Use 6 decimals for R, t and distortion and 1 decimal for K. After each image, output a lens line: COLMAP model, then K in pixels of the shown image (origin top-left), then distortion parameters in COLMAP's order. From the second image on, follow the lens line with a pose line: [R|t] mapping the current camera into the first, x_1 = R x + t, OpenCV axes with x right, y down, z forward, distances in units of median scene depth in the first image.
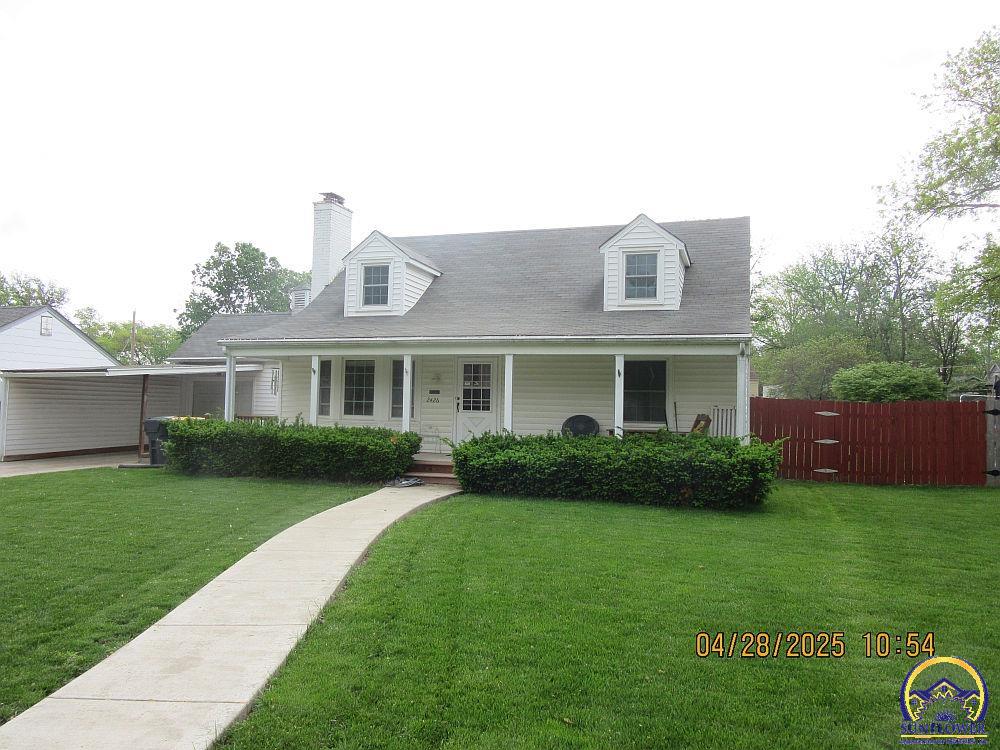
lens RADIAL K [[748.2, 0, 500.0], [0, 748.2, 375.0], [0, 0, 1]] dist [-0.042341, 0.036927]
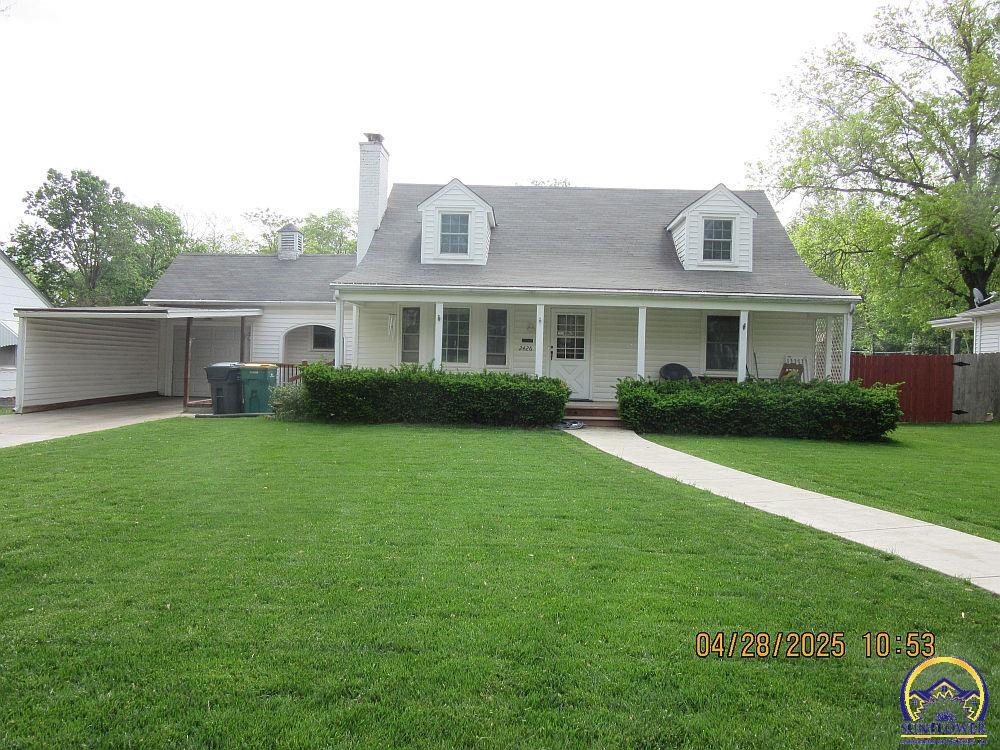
lens RADIAL K [[748.2, 0, 500.0], [0, 748.2, 375.0], [0, 0, 1]] dist [-0.042341, 0.036927]
pose [[0.962572, 0.003209, 0.271008, -0.405931], [-0.020507, 0.997926, 0.061021, 0.007704], [-0.270250, -0.064295, 0.960641, 0.005477]]
